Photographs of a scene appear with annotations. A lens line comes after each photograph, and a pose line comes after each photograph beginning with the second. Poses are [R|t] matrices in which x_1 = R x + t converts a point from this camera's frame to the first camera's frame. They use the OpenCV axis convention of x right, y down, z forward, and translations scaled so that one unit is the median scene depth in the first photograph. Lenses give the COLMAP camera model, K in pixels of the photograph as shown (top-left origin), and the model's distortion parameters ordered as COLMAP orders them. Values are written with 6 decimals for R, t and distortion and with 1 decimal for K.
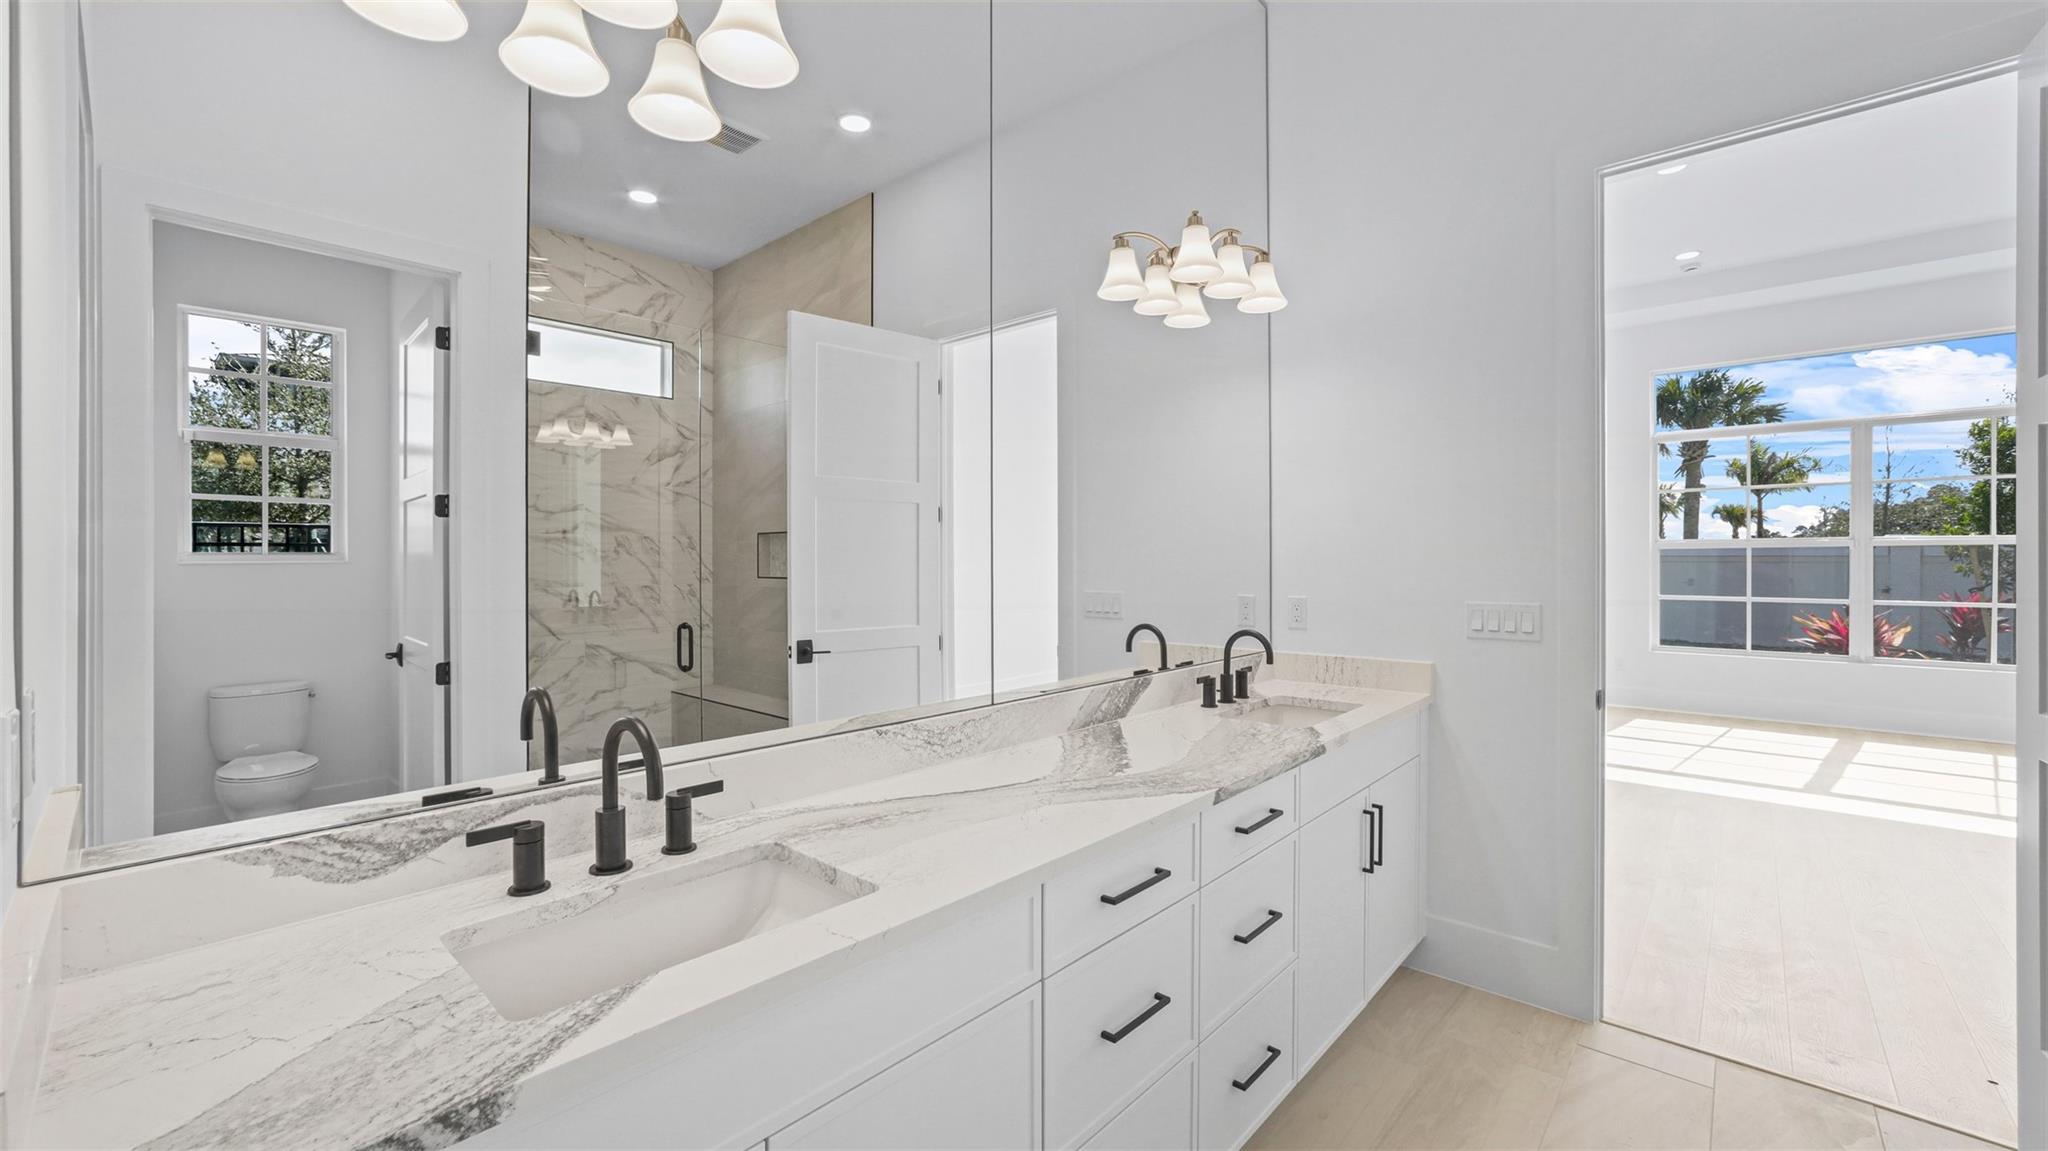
lens RADIAL K [[812.8, 0, 1012.5], [0, 812.8, 571.7], [0, 0, 1]] dist [-0.027720, 0.008482]
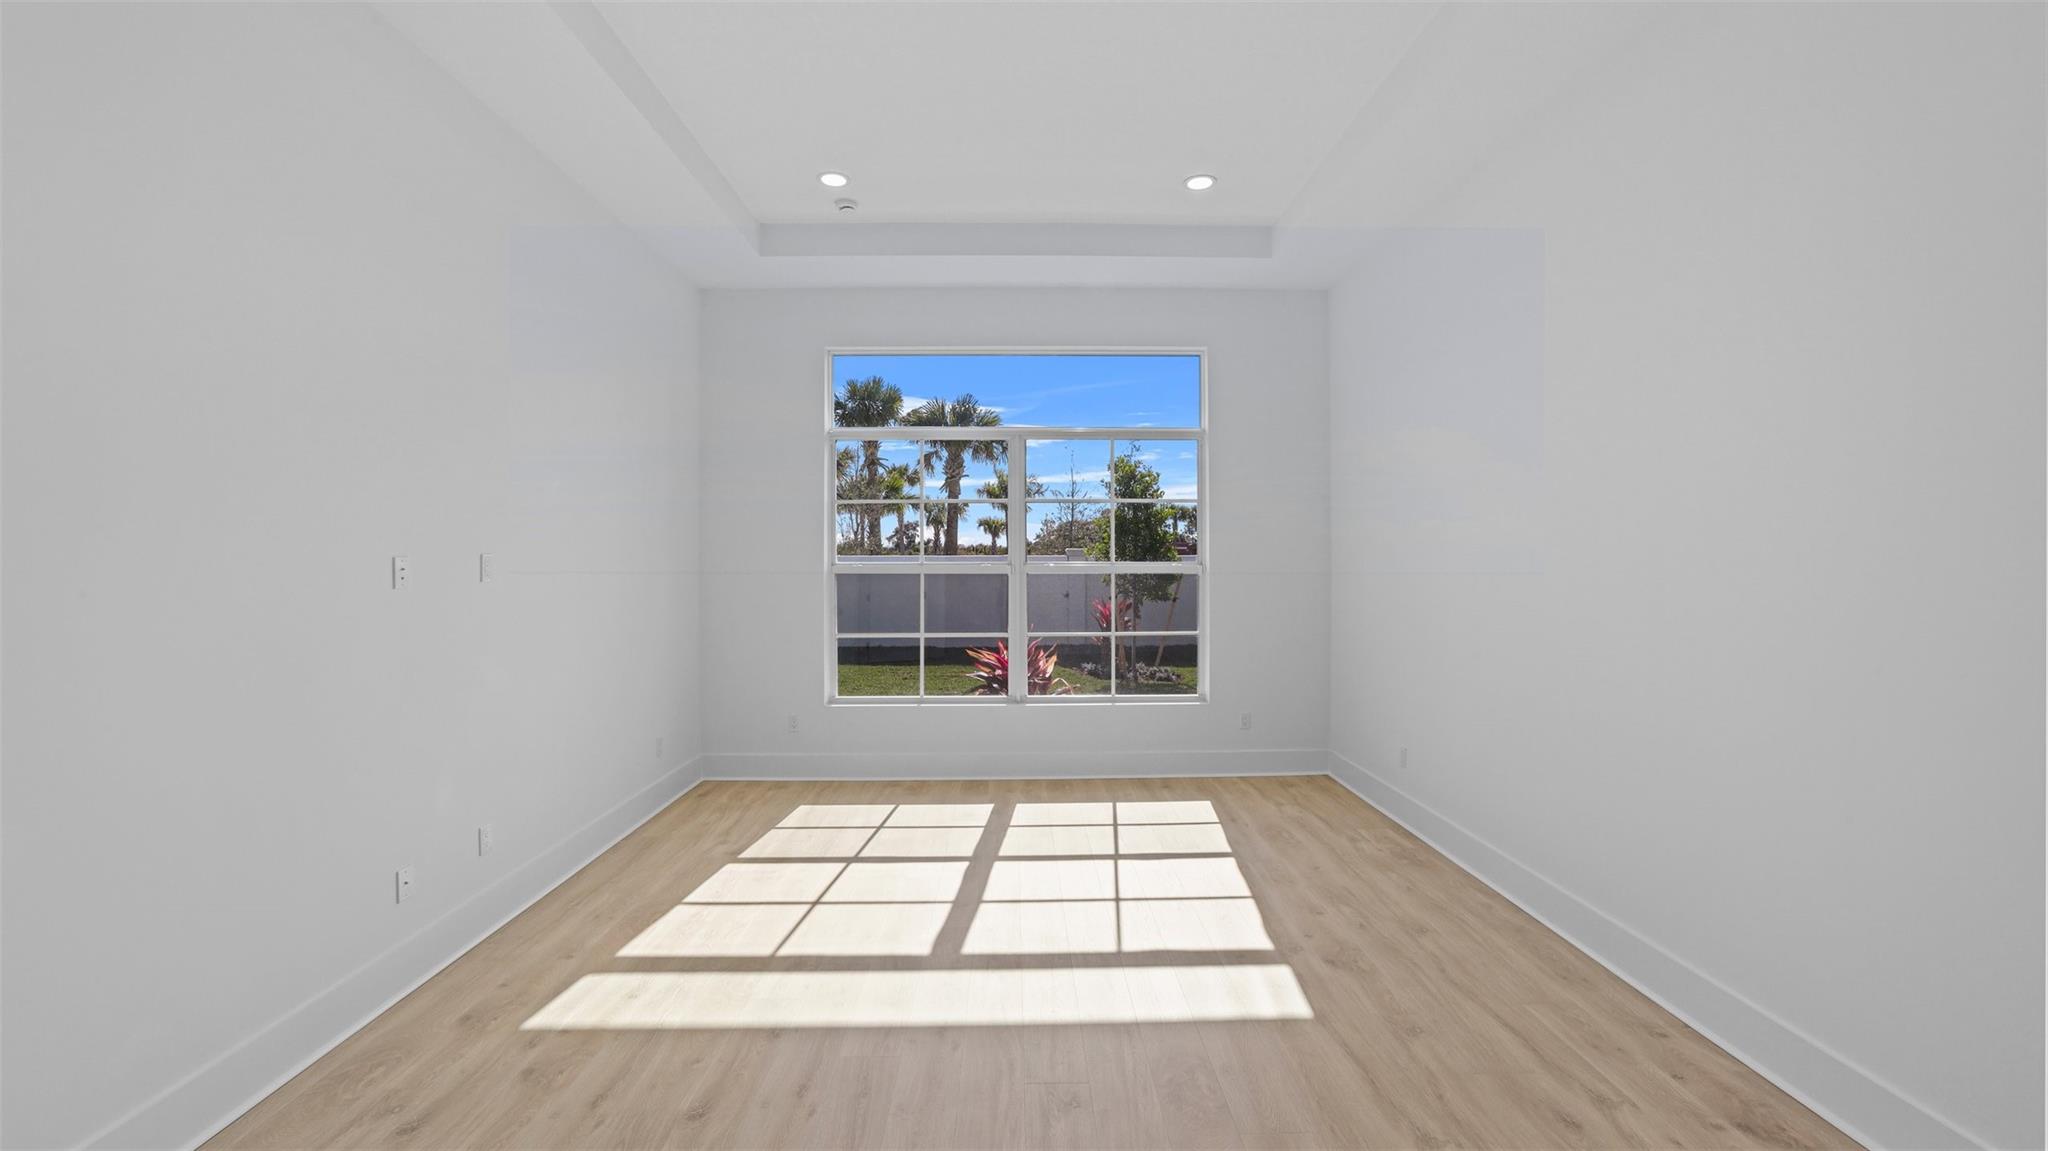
lens RADIAL K [[812.8, 0, 1028.7], [0, 812.8, 558.2], [0, 0, 1]] dist [-0.027720, 0.008482]
pose [[0.721374, 0.004142, 0.692534, 0.429273], [0.006623, 0.999895, -0.012879, -0.035493], [-0.692514, 0.013877, 0.721271, 0.321815]]
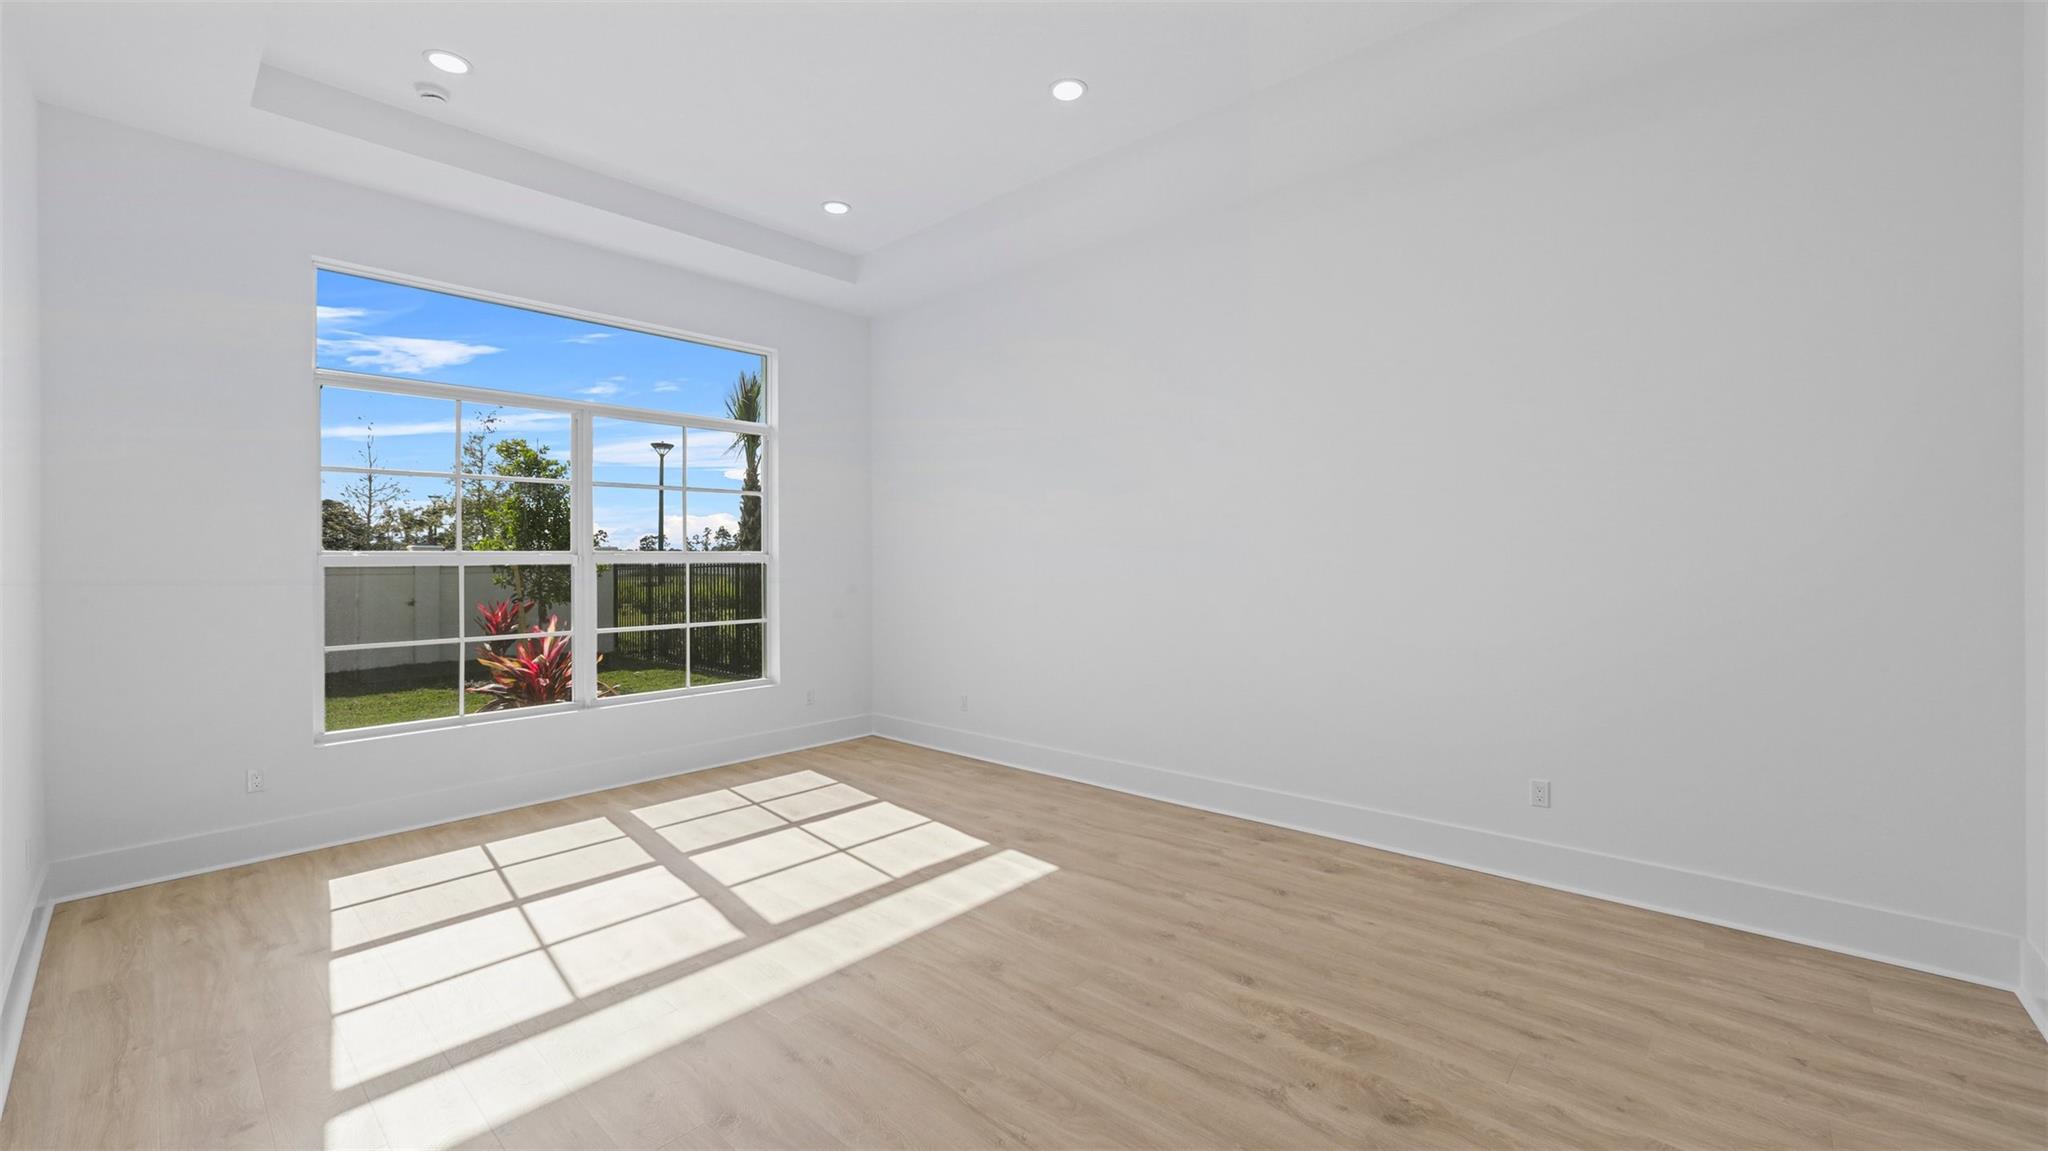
lens RADIAL K [[812.8, 0, 1036.1], [0, 812.8, 564.1], [0, 0, 1]] dist [-0.027720, 0.008482]
pose [[-0.024199, -0.002941, 0.999703, 0.237156], [0.017241, 0.999846, 0.003359, -0.025176], [-0.999558, 0.017317, -0.024144, 0.551380]]
